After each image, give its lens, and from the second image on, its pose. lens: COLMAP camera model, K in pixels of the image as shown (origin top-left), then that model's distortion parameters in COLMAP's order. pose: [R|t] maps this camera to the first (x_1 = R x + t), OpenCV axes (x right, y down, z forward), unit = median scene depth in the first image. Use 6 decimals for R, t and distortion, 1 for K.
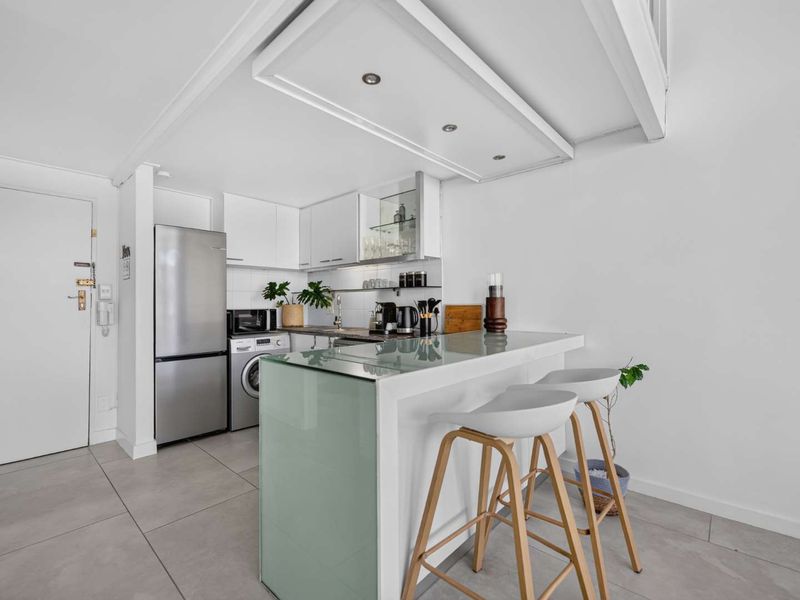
lens RADIAL K [[366.3, 0, 397.0], [0, 366.3, 304.3], [0, 0, 1]] dist [0.001472, 0.000494]
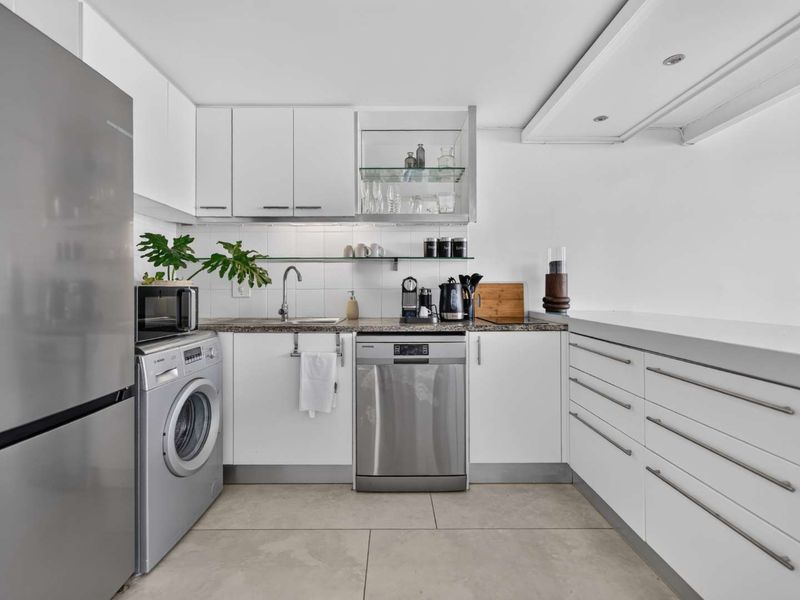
lens RADIAL K [[372.4, 0, 398.4], [0, 372.4, 289.0], [0, 0, 1]] dist [-0.003960, -0.000408]
pose [[0.732798, 0.006016, 0.680420, -0.535460], [-0.000217, 0.999963, -0.008607, 0.022607], [-0.680446, 0.006160, 0.732772, 0.497665]]
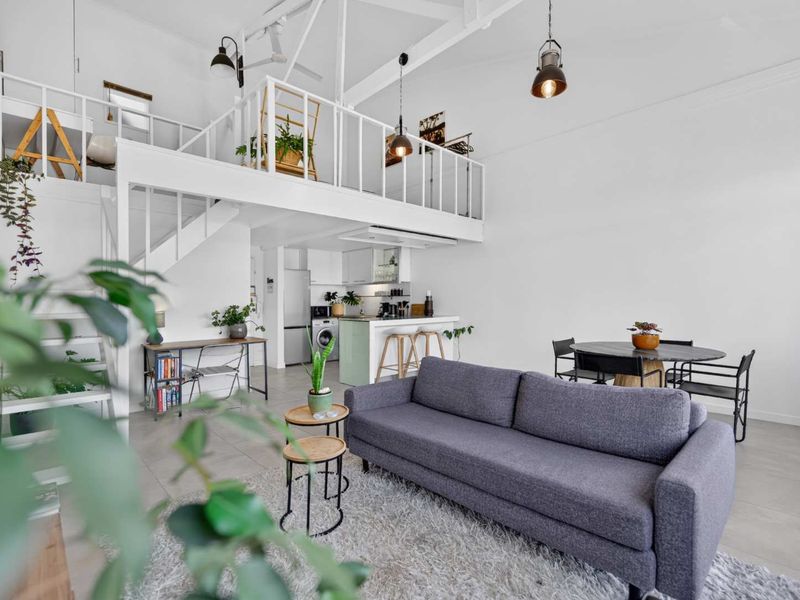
lens RADIAL K [[391.2, 0, 400.0], [0, 391.2, 300.0], [0, 0, 1]] dist [-0.002302, -0.000199]
pose [[0.997367, -0.002517, -0.072477, 0.222947], [0.002345, 0.999994, -0.002465, -0.015239], [0.072483, 0.002288, 0.997367, -1.249428]]
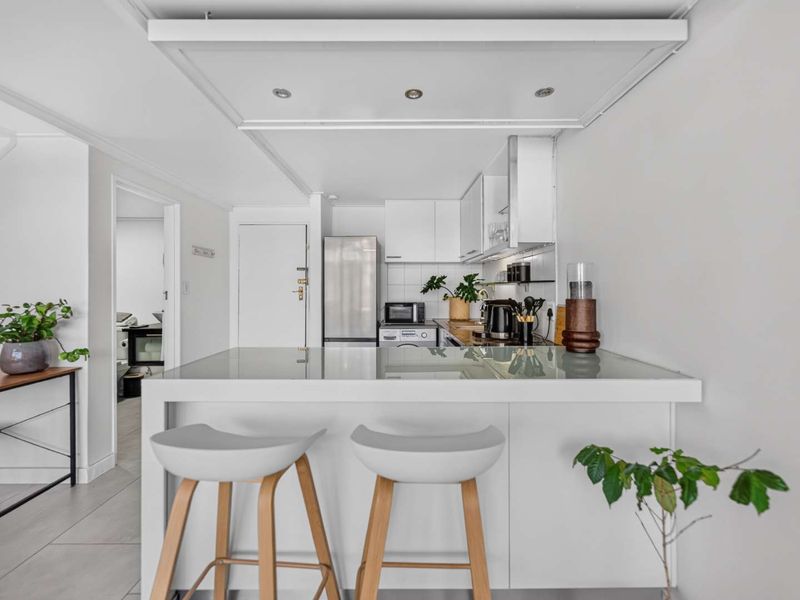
lens RADIAL K [[372.4, 0, 398.4], [0, 372.4, 289.0], [0, 0, 1]] dist [-0.003960, -0.000408]
pose [[0.681575, 0.004761, -0.731733, 0.445328], [-0.005179, 0.999985, 0.001682, -0.030583], [0.731730, 0.002643, 0.681590, 0.252521]]
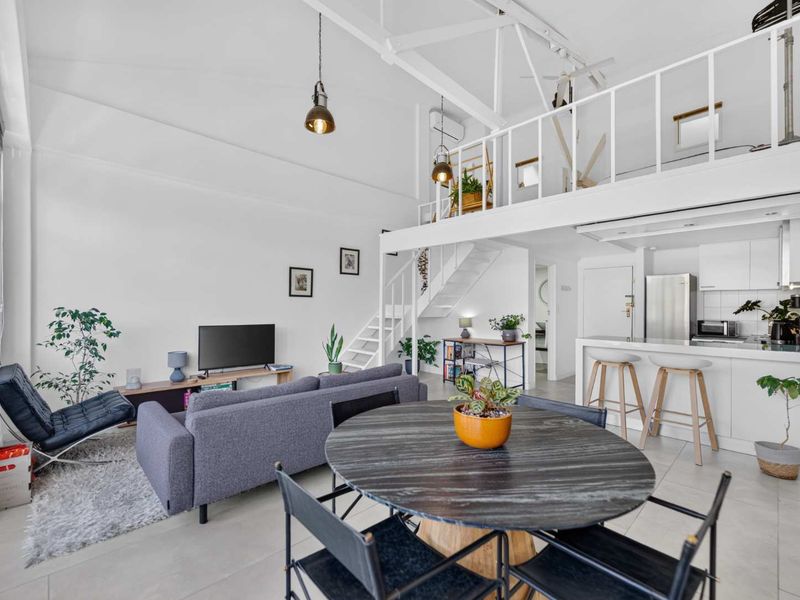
lens RADIAL K [[366.3, 0, 397.0], [0, 366.3, 304.3], [0, 0, 1]] dist [0.001472, 0.000494]
pose [[-0.063094, -0.001632, -0.998006, 1.284678], [-0.006155, 0.999980, -0.001246, -0.046021], [0.997989, 0.006064, -0.063103, -0.216306]]
